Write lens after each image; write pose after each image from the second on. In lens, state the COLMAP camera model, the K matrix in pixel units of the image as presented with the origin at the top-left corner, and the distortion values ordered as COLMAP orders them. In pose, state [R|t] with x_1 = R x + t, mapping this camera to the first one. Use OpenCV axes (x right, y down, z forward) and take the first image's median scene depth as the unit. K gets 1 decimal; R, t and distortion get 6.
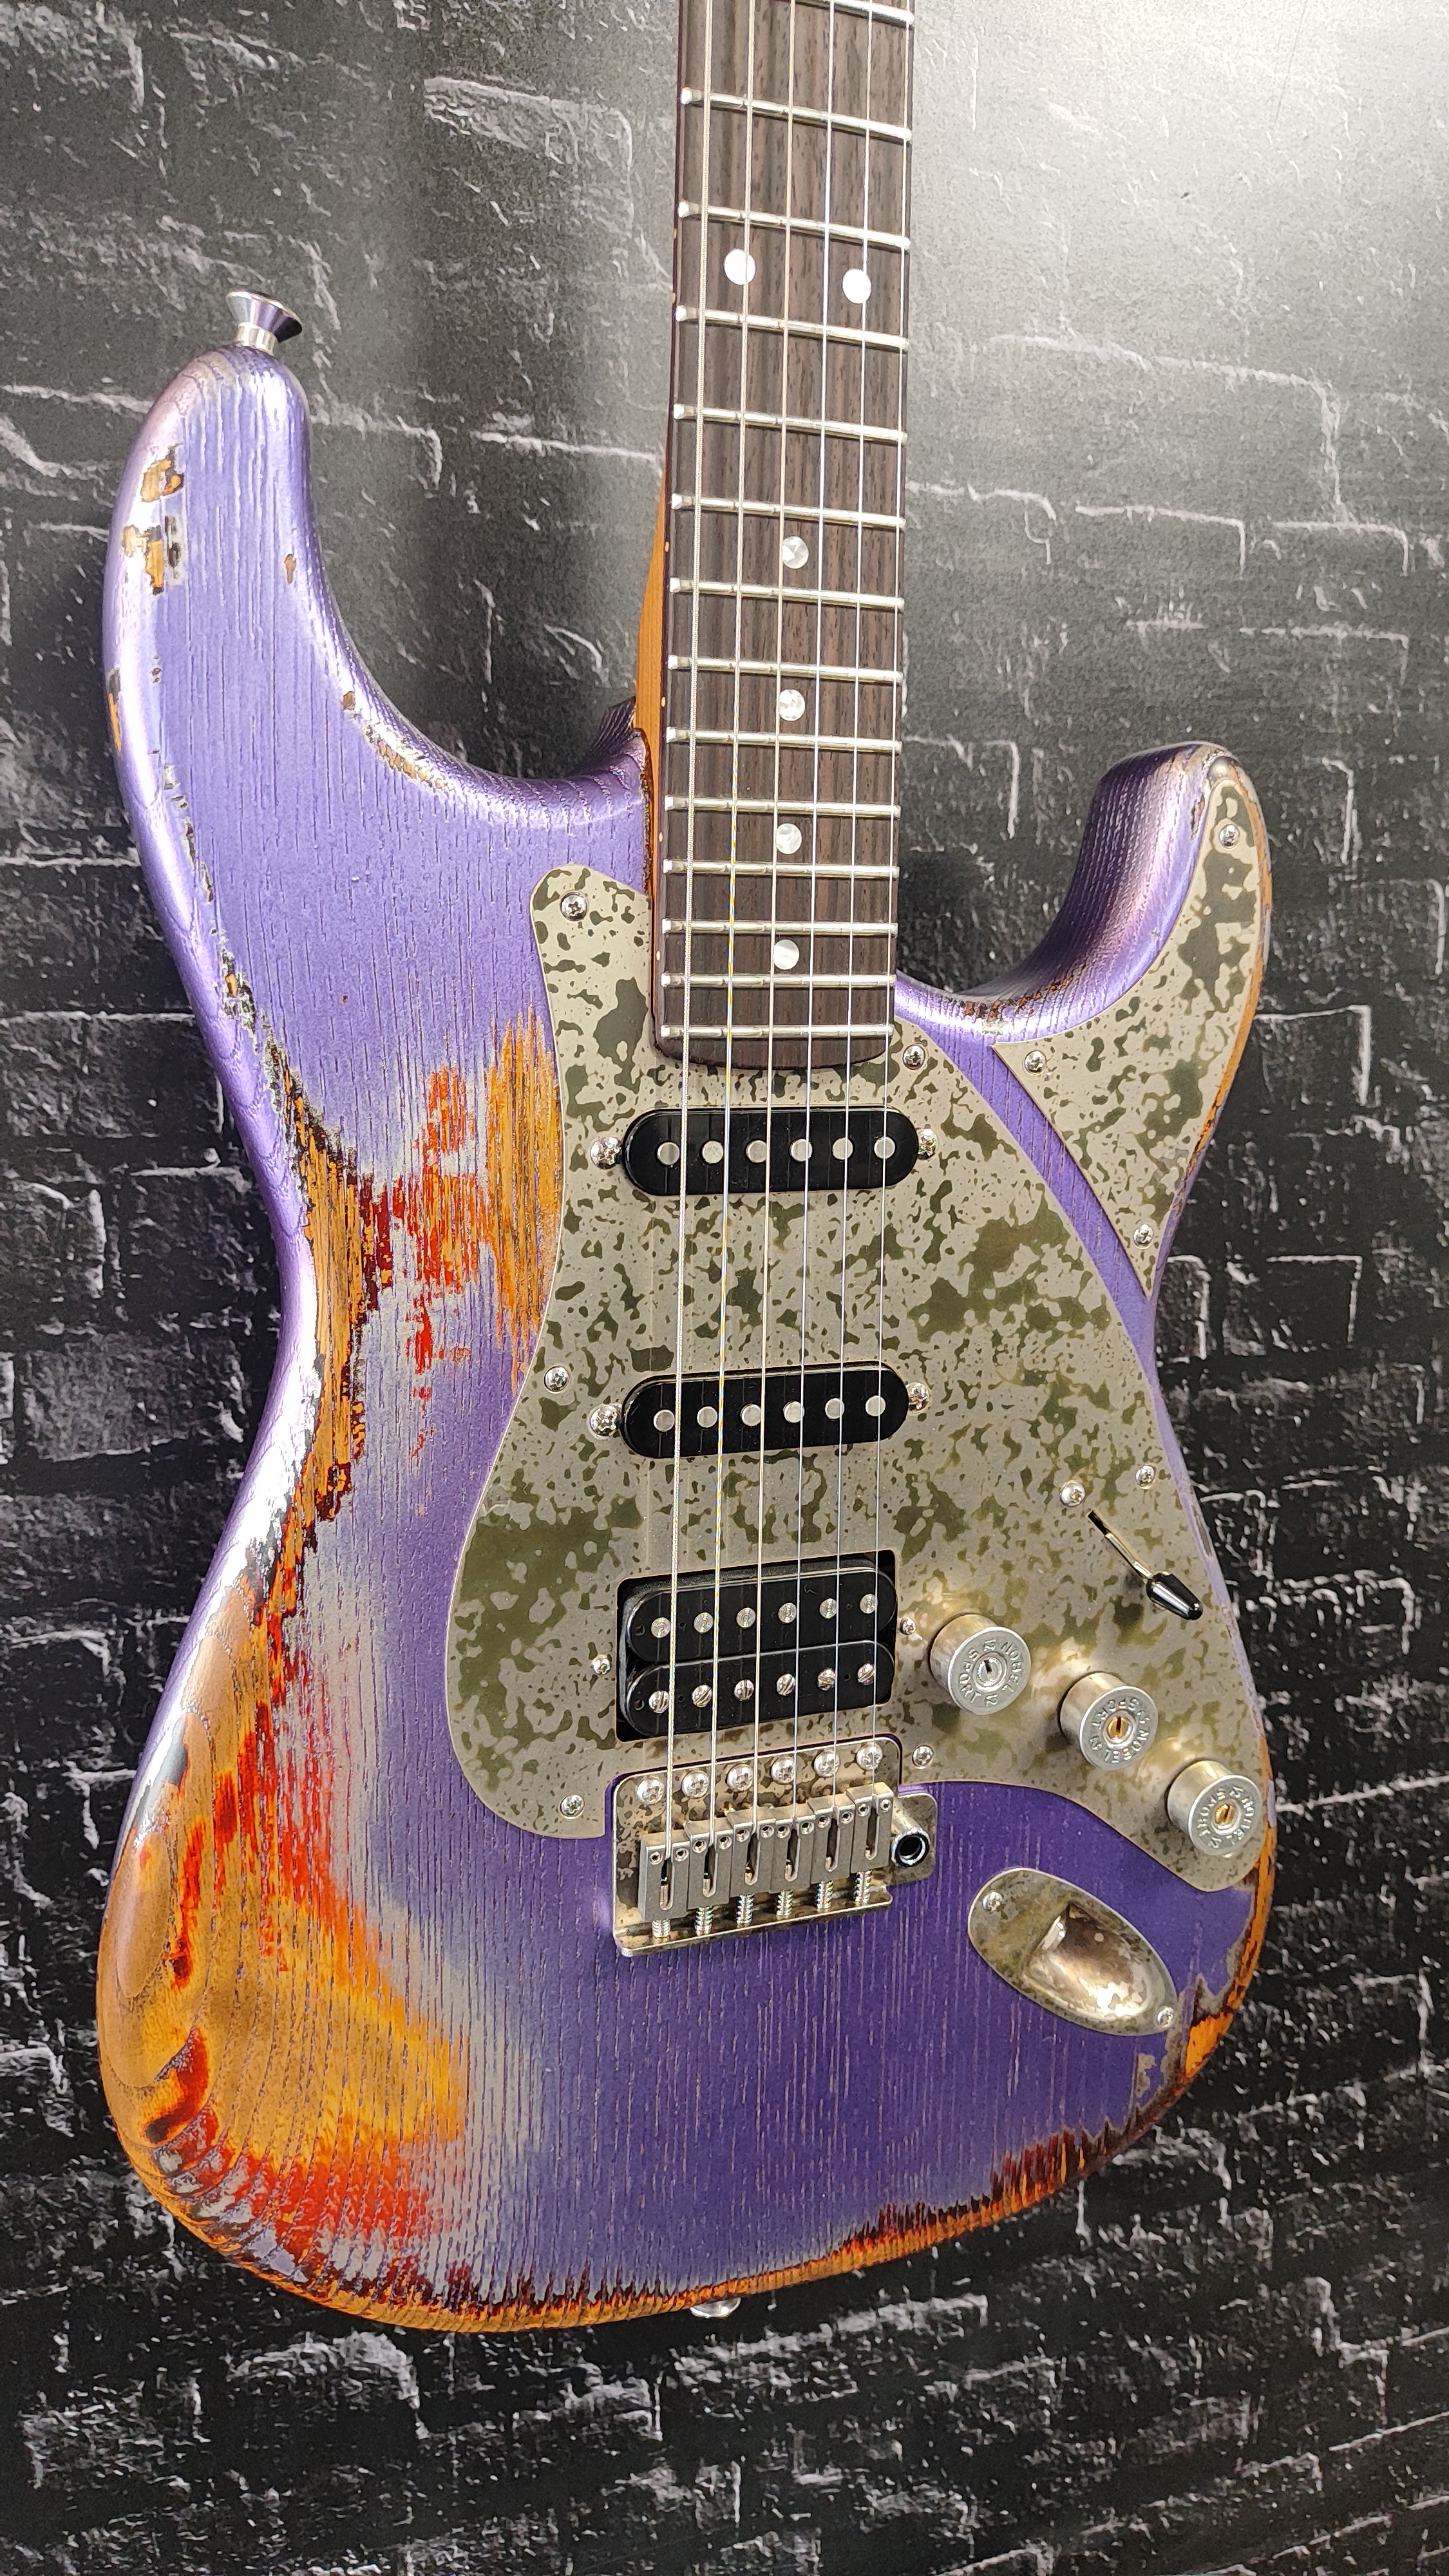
lens RADIAL K [[1751.4, 0, 711.9], [0, 1751.4, 1297.1], [0, 0, 1]] dist [-0.003412, -0.008026]
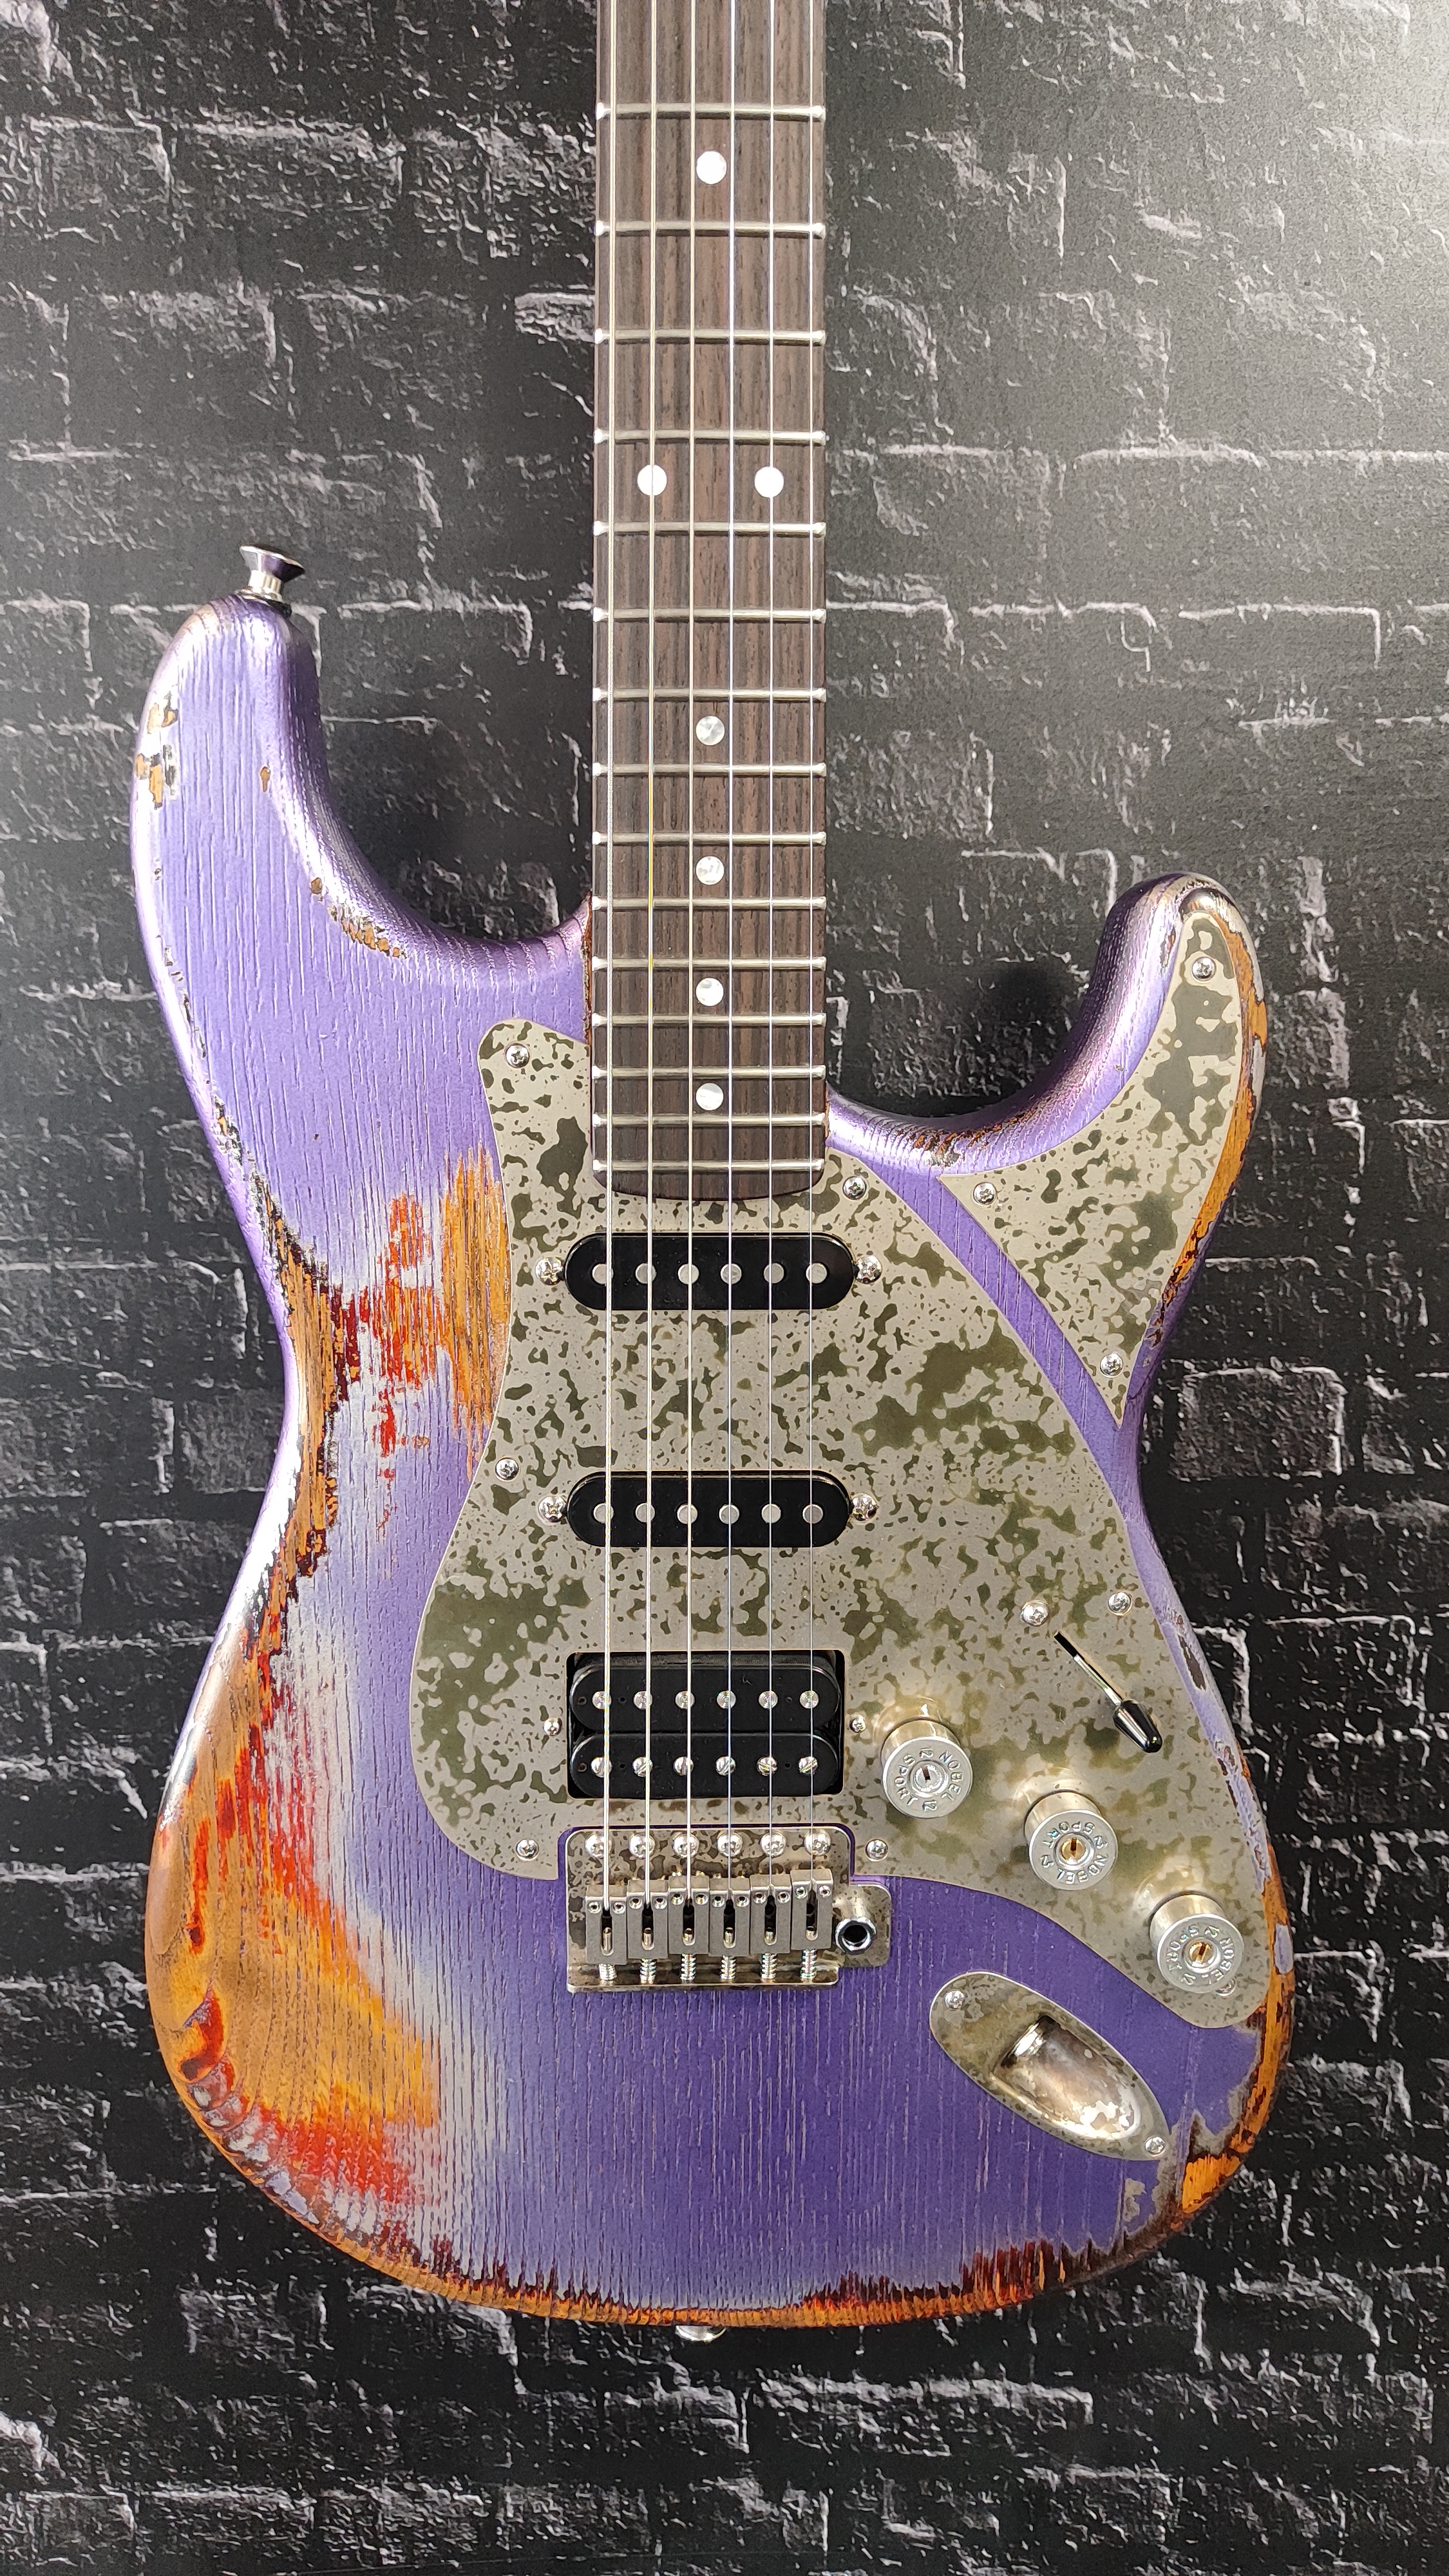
lens RADIAL K [[1751.4, 0, 727.4], [0, 1751.4, 1293.1], [0, 0, 1]] dist [-0.003412, -0.008026]
pose [[0.947922, 0.048484, -0.314790, 0.258975], [-0.049307, 0.998769, 0.005354, -0.051923], [0.314662, 0.010446, 0.949146, -0.014773]]
